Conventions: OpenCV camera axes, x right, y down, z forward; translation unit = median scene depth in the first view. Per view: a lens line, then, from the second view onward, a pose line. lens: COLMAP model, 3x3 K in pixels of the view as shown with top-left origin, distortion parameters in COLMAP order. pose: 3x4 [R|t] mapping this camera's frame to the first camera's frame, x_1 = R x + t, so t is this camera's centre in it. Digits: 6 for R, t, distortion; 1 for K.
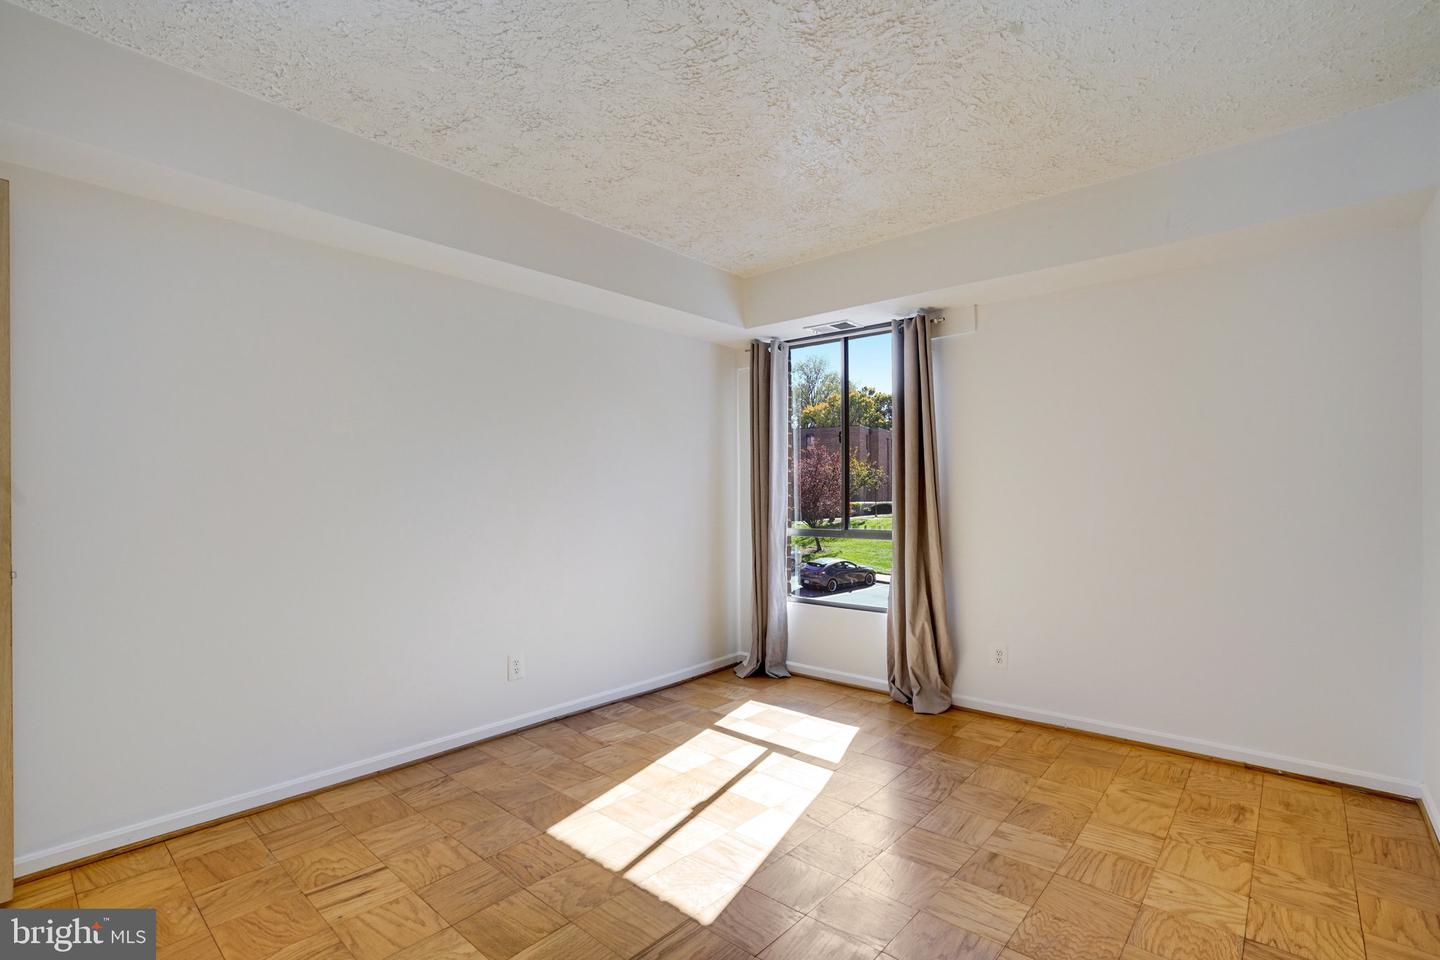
lens RADIAL K [[682.2, 0, 713.3], [0, 682.2, 472.9], [0, 0, 1]] dist [-0.054769, 0.021981]
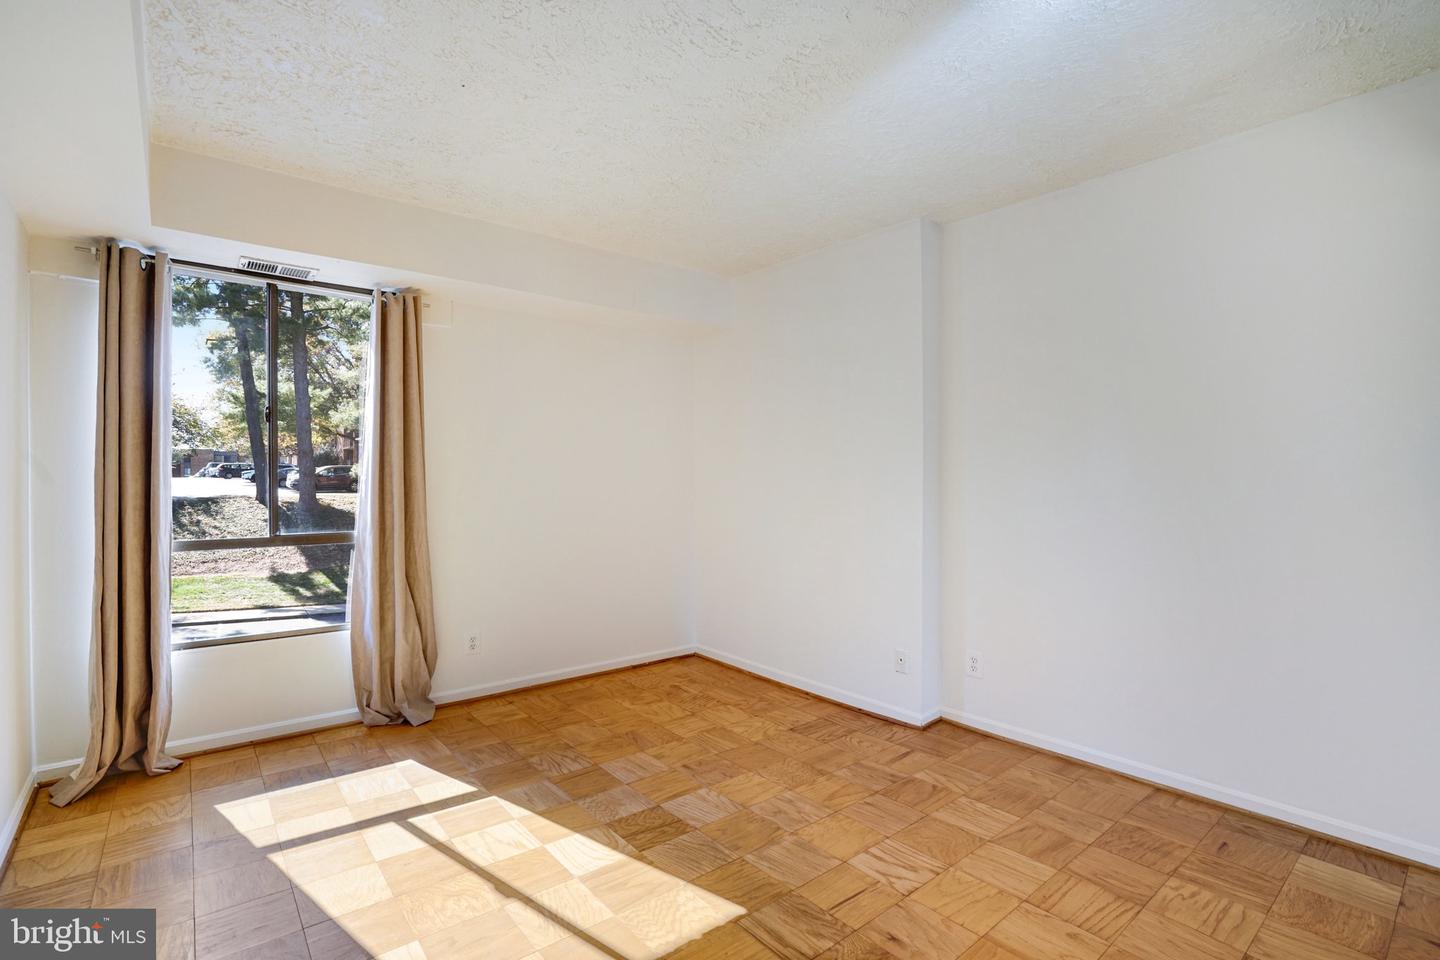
lens RADIAL K [[661.2, 0, 712.3], [0, 661.2, 480.8], [0, 0, 1]] dist [-0.065741, 0.018528]
pose [[0.159741, 0.001236, 0.987158, -0.645314], [-0.025302, 0.999676, 0.002843, 0.008960], [-0.986835, -0.025431, 0.159720, 0.590184]]
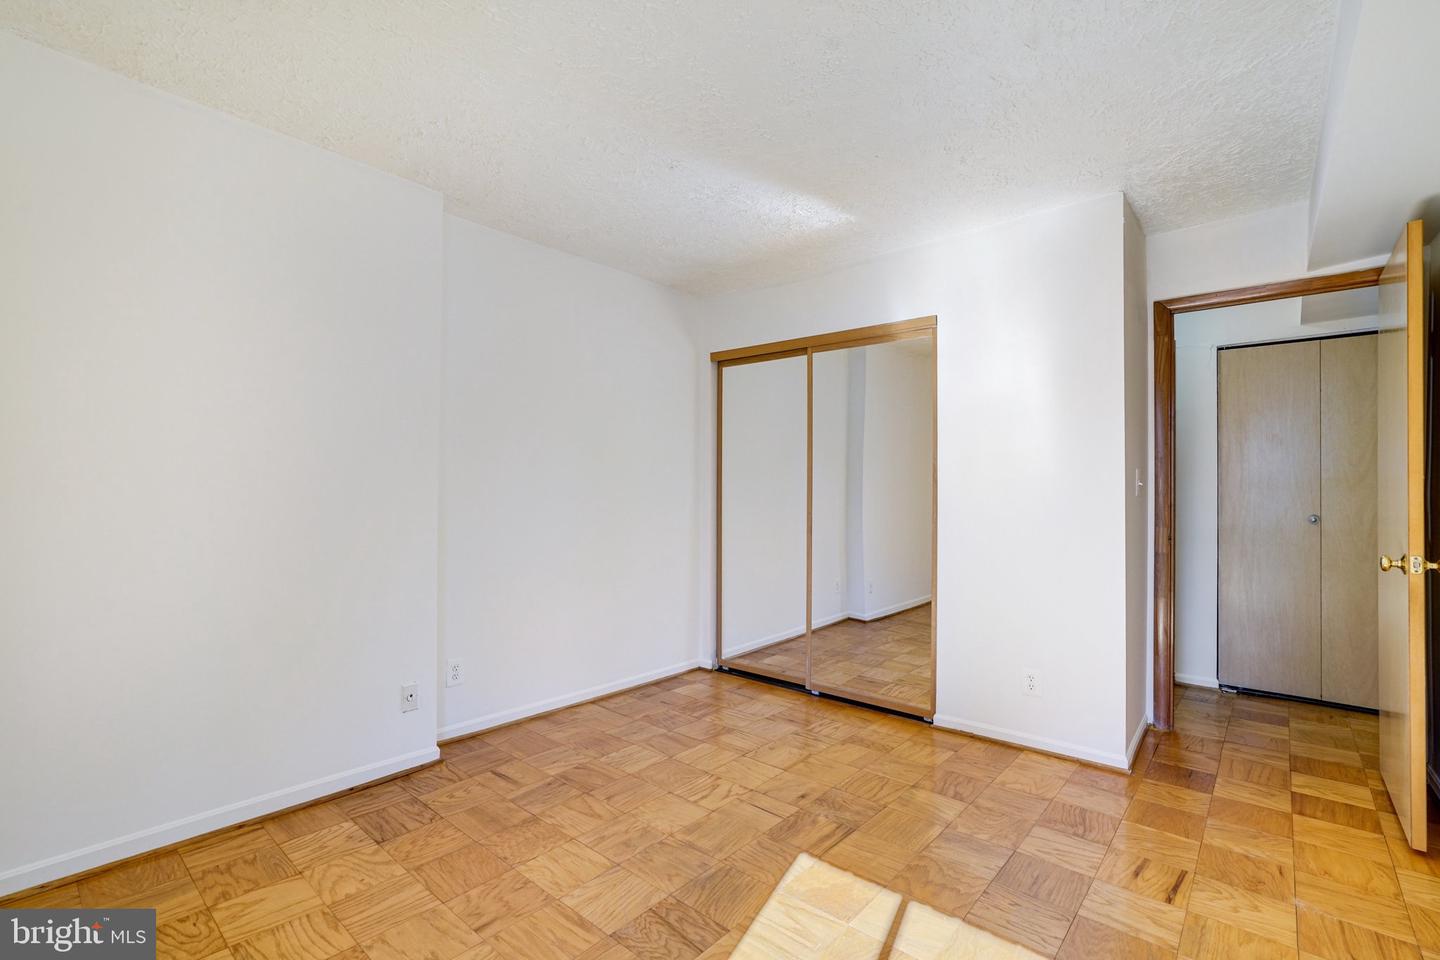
lens RADIAL K [[642.3, 0, 720.0], [0, 642.3, 480.0], [0, 0, 1]] dist [-0.021328, 0.000695]
pose [[-0.999983, 0.000035, 0.005826, 0.088670], [-0.000163, 0.999420, -0.034064, 0.029049], [-0.005824, -0.034065, -0.999403, 1.409541]]
